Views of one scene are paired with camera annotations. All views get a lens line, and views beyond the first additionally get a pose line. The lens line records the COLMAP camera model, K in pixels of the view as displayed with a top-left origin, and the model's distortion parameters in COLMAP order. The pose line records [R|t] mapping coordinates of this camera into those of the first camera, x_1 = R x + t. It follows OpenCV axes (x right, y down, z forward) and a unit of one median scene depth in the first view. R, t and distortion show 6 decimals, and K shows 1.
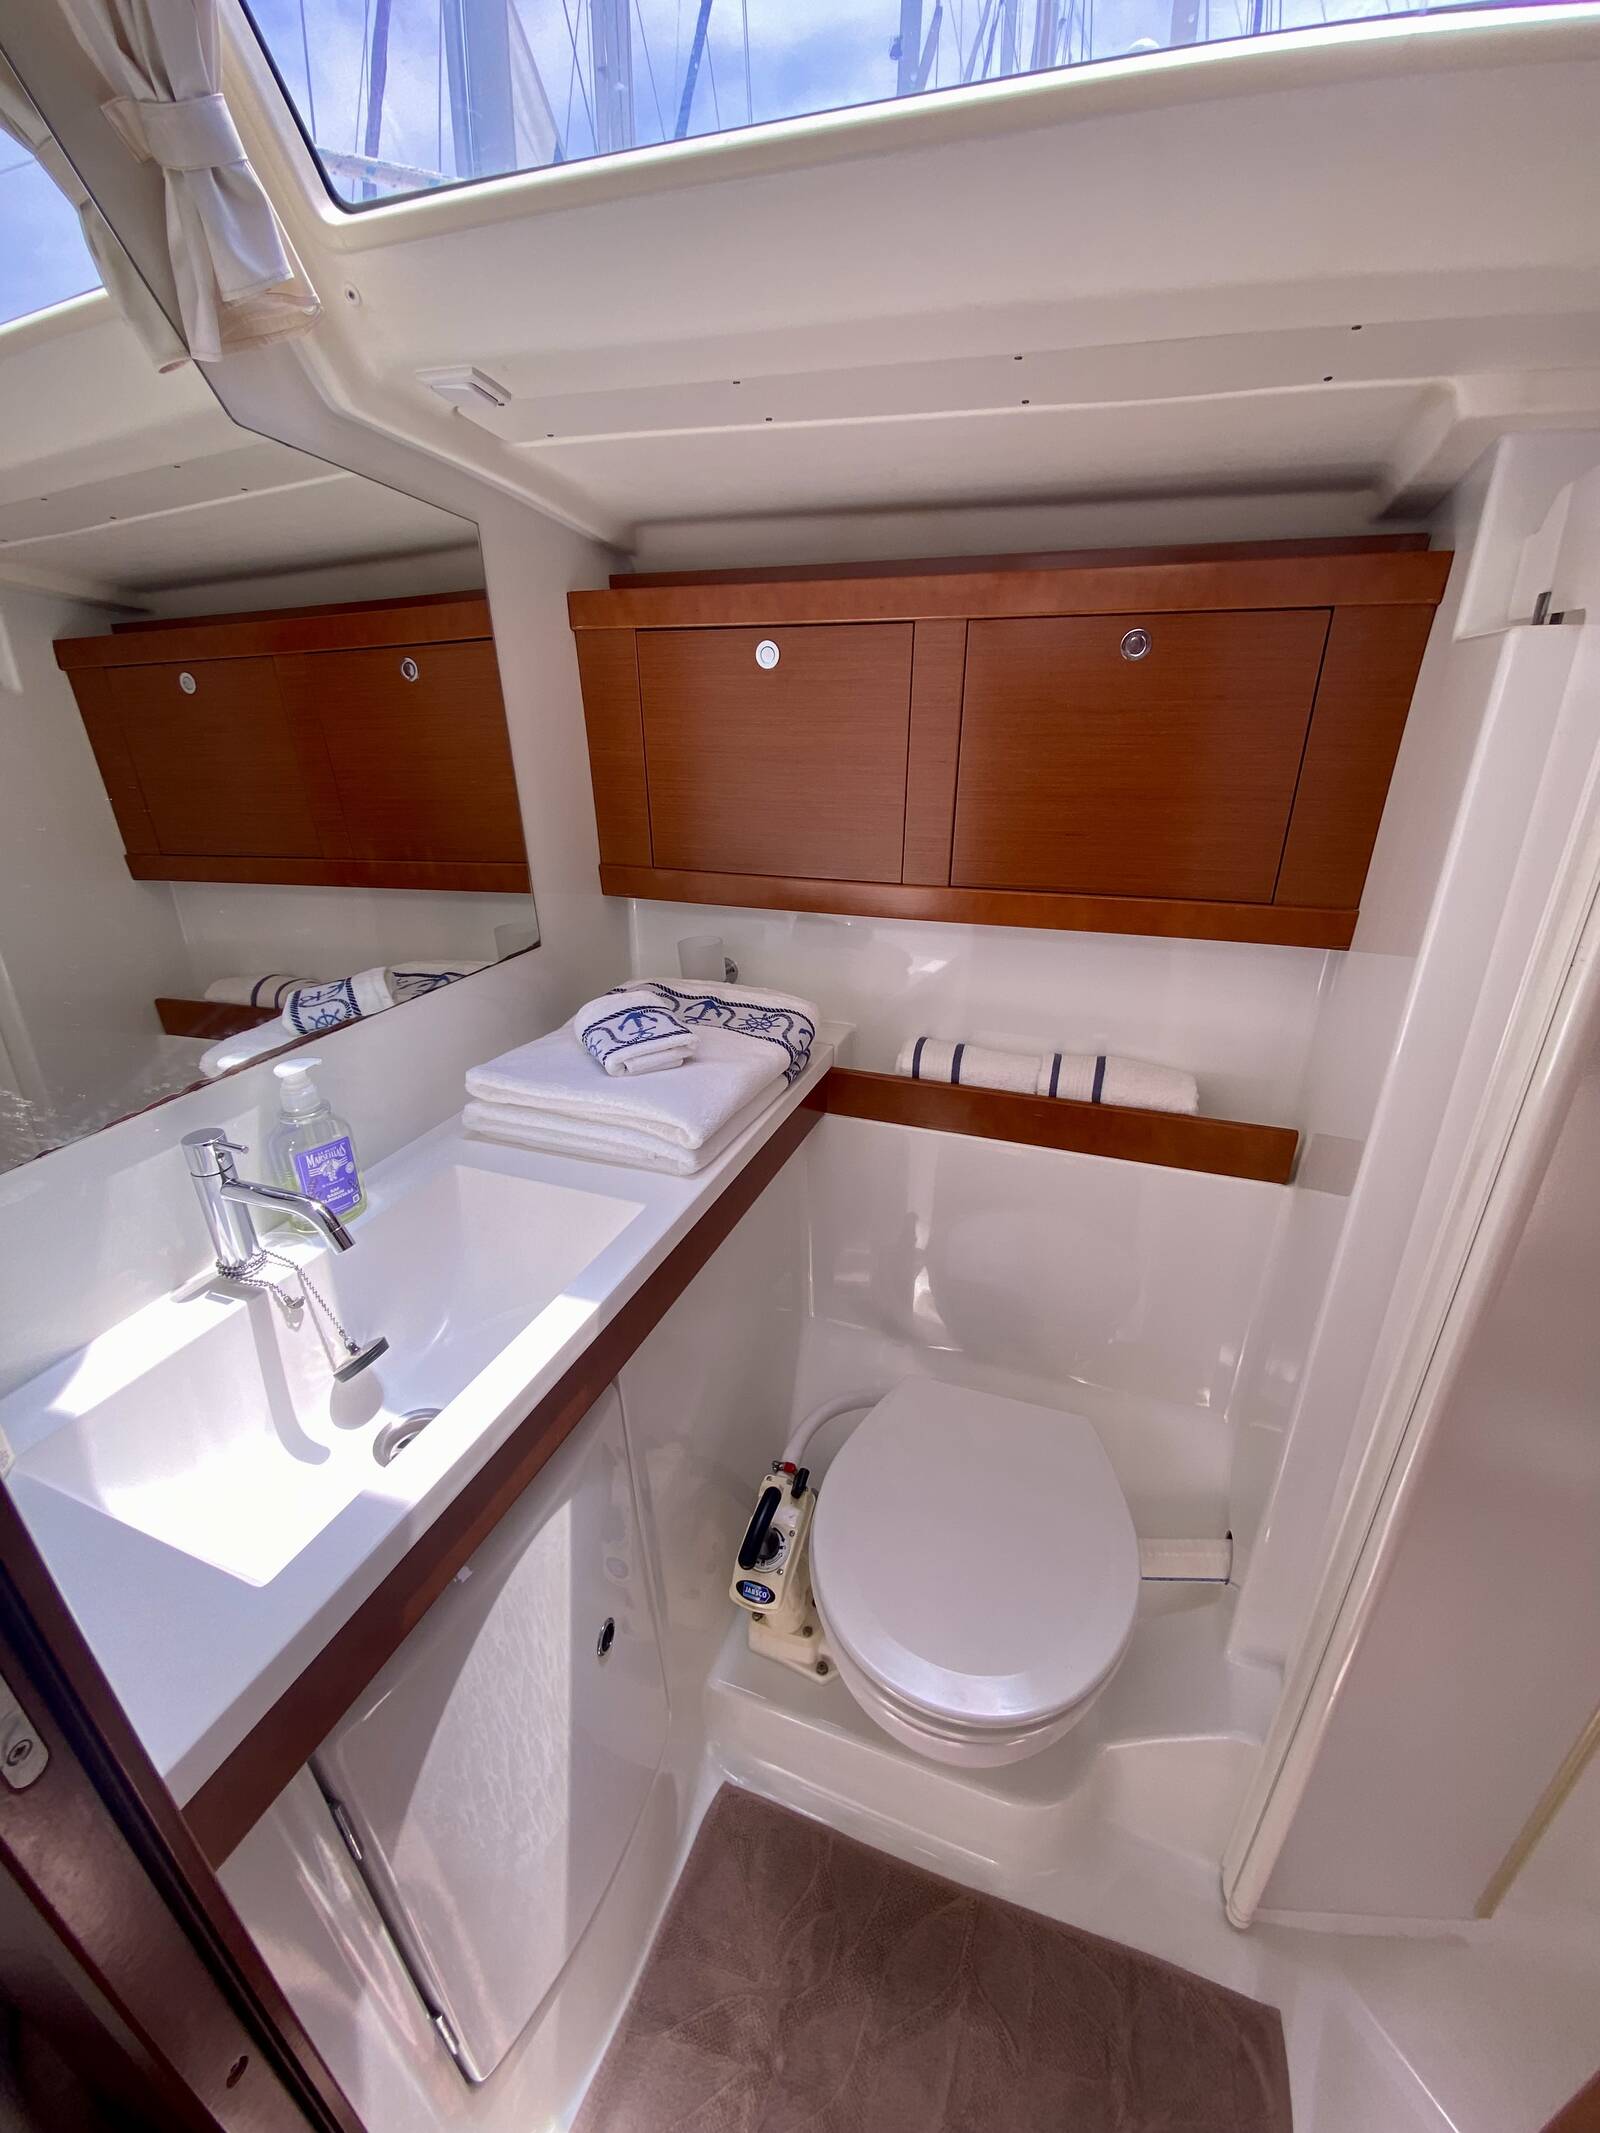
lens RADIAL K [[863.2, 0, 800.0], [0, 863.2, 1066.5], [0, 0, 1]] dist [0.014587, -0.016603]
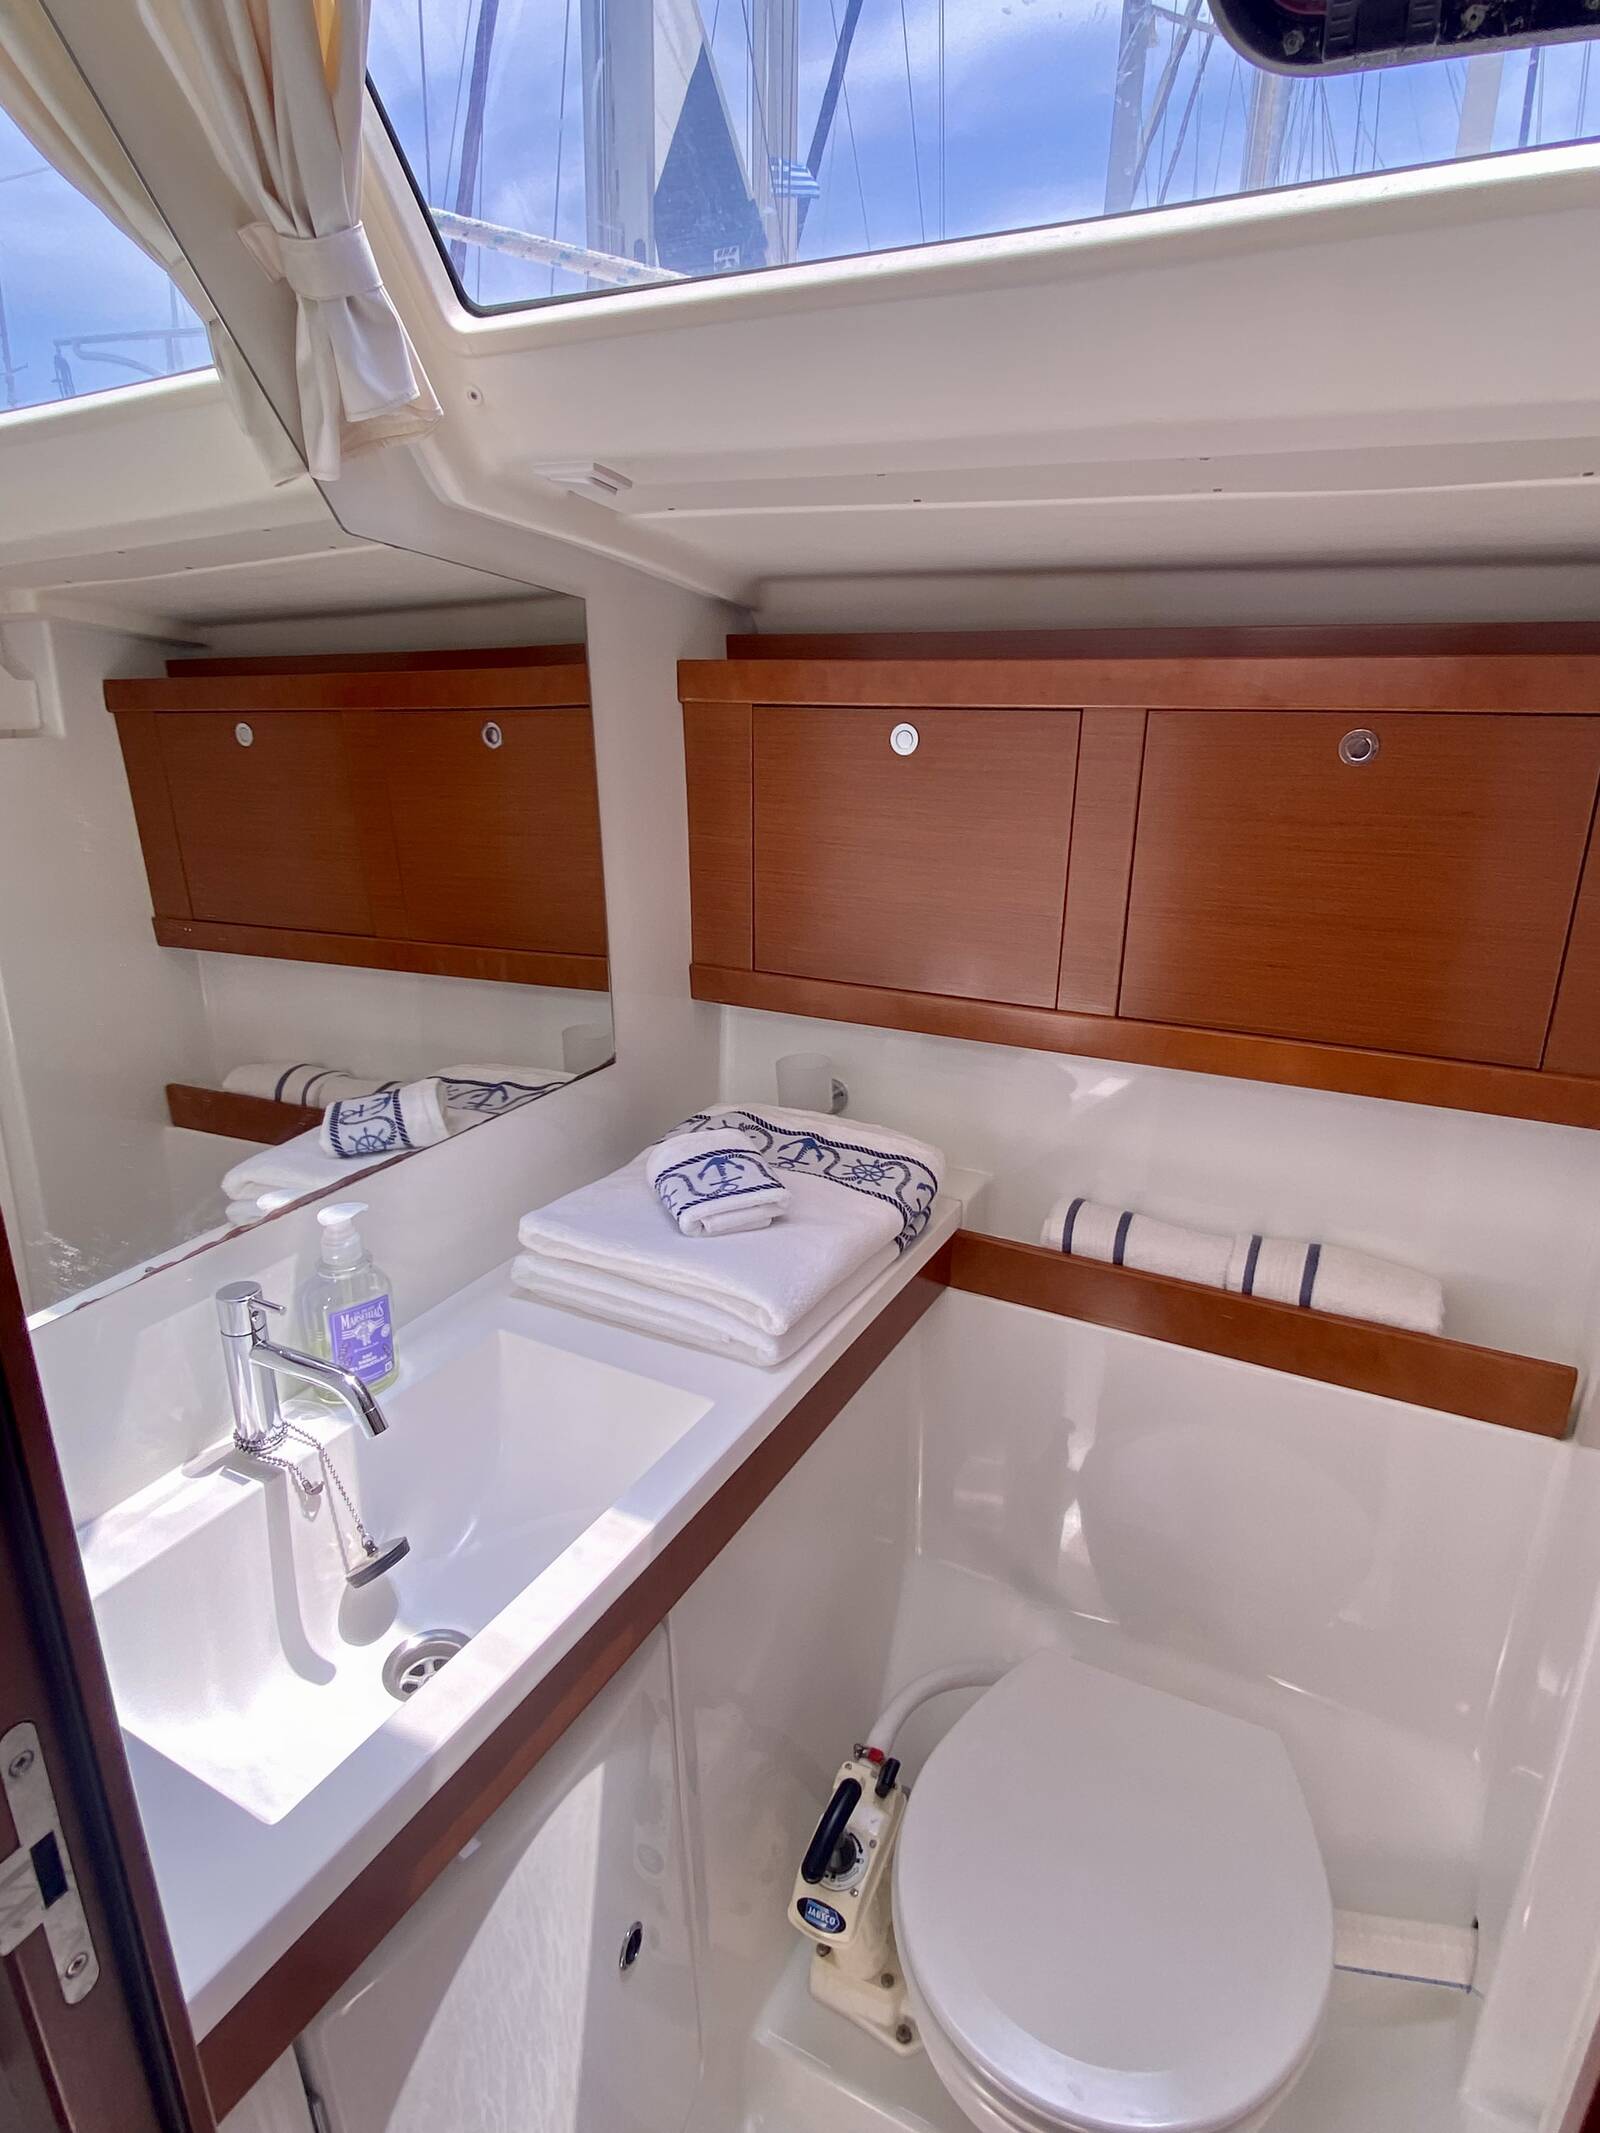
lens RADIAL K [[1153.6, 0, 786.5], [0, 1153.6, 1064.7], [0, 0, 1]] dist [0.046614, -0.048975]
pose [[0.990049, 0.053870, -0.130001, 0.013162], [-0.064671, 0.994667, -0.080345, -0.064668], [0.124980, 0.087953, 0.988253, -0.100941]]
